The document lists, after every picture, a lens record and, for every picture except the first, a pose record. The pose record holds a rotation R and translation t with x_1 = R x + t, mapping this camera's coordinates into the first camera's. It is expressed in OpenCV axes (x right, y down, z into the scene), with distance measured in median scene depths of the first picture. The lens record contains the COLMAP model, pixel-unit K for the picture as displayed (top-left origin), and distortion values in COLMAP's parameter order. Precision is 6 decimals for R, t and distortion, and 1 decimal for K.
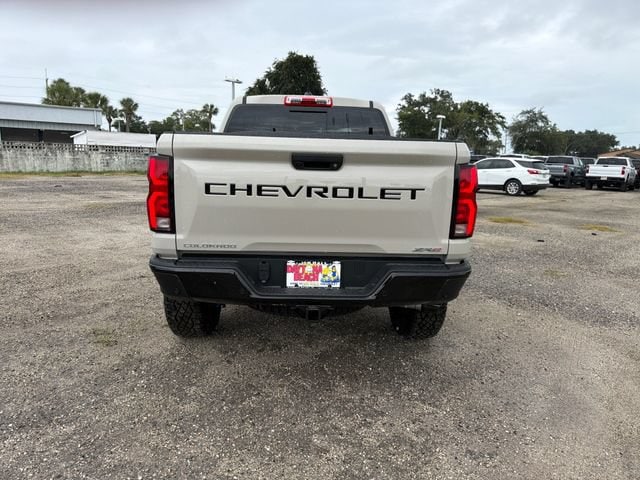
lens RADIAL K [[449.8, 0, 317.9], [0, 449.8, 246.4], [0, 0, 1]] dist [0.052522, -0.073085]
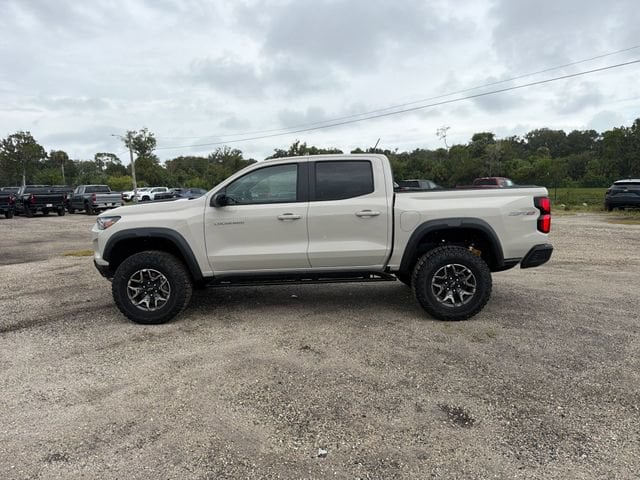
lens RADIAL K [[447.0, 0, 315.0], [0, 447.0, 245.6], [0, 0, 1]] dist [0.083859, -0.118166]
pose [[0.075988, -0.154603, 0.985050, -0.301937], [0.207845, 0.968662, 0.135997, -0.058379], [-0.975206, 0.194403, 0.105740, 0.219672]]
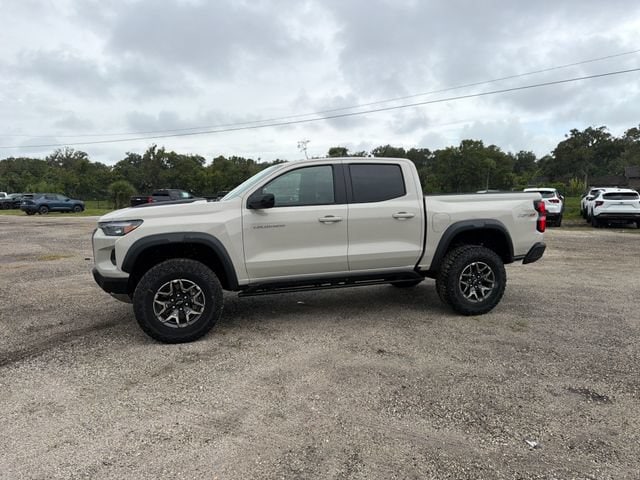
lens RADIAL K [[448.3, 0, 316.0], [0, 448.3, 241.4], [0, 0, 1]] dist [0.057802, -0.077316]
pose [[-0.231170, -0.125064, 0.964842, -0.288596], [0.183700, 0.968255, 0.169520, -0.074028], [-0.955413, 0.216429, -0.200857, 0.316593]]
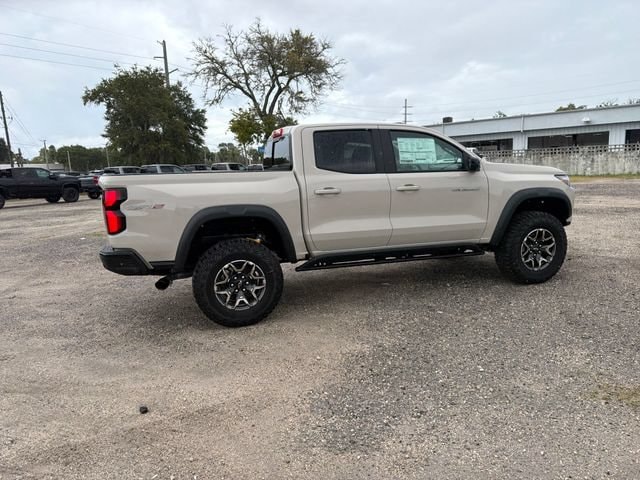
lens RADIAL K [[447.0, 0, 315.0], [0, 447.0, 245.6], [0, 0, 1]] dist [0.083859, -0.118166]
pose [[0.248302, 0.127817, -0.960213, 0.252847], [-0.129584, 0.986730, 0.097838, -0.028369], [0.959976, 0.100135, 0.261570, 0.156932]]
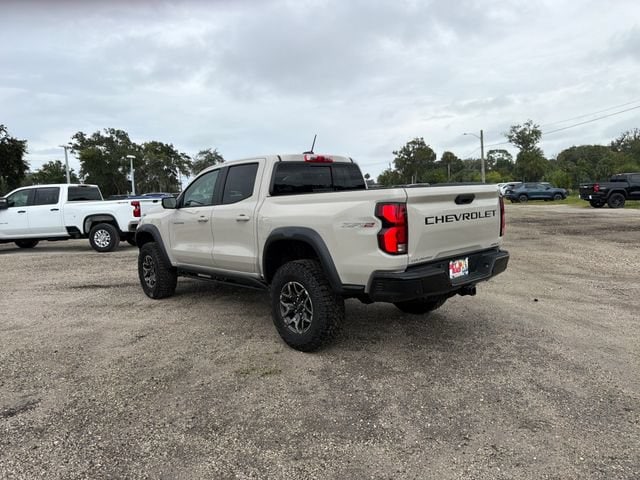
lens RADIAL K [[448.3, 0, 316.0], [0, 448.3, 241.4], [0, 0, 1]] dist [0.057802, -0.077316]
pose [[0.776714, -0.122618, 0.617802, -0.169718], [0.178492, 0.983508, -0.029203, -0.009189], [-0.604033, 0.132956, 0.785791, 0.002751]]
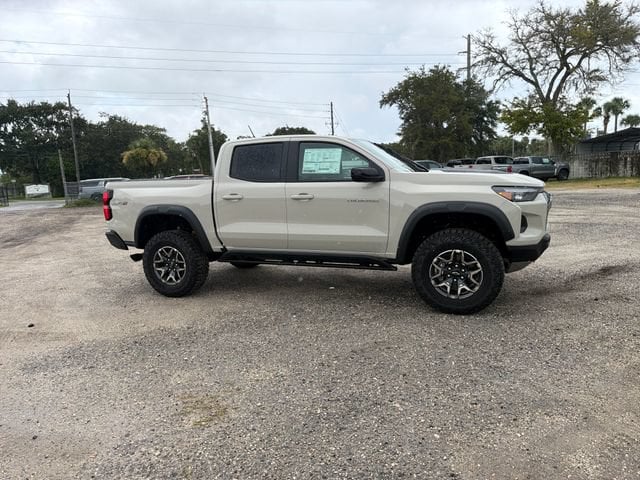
lens RADIAL K [[447.1, 0, 315.6], [0, 447.1, 241.6], [0, 0, 1]] dist [0.062804, -0.082027]
pose [[-0.407183, 0.126666, -0.904521, 0.258460], [-0.133124, 0.971530, 0.195977, -0.066195], [0.903593, 0.200212, -0.378728, 0.365050]]
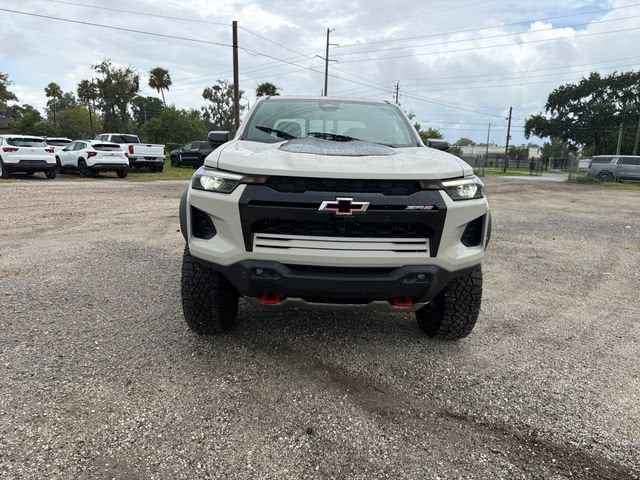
lens RADIAL K [[450.5, 0, 314.9], [0, 450.5, 239.1], [0, 0, 1]] dist [0.048961, -0.066792]
pose [[-0.998087, -0.061706, 0.003762, -0.006730], [-0.056096, 0.929573, 0.364346, -0.093453], [-0.025979, 0.363438, -0.931256, 0.498083]]
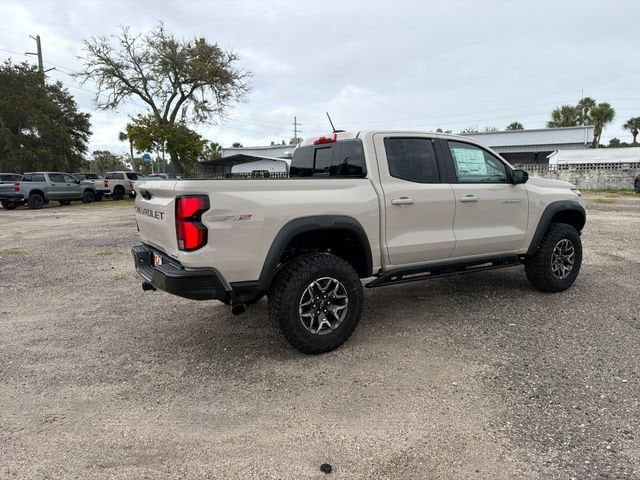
lens RADIAL K [[447.1, 0, 315.6], [0, 447.1, 241.6], [0, 0, 1]] dist [0.062804, -0.082027]
pose [[0.478409, 0.087443, -0.873773, 0.202603], [-0.129634, 0.991161, 0.028213, -0.016078], [0.868516, 0.099773, 0.485515, 0.084293]]
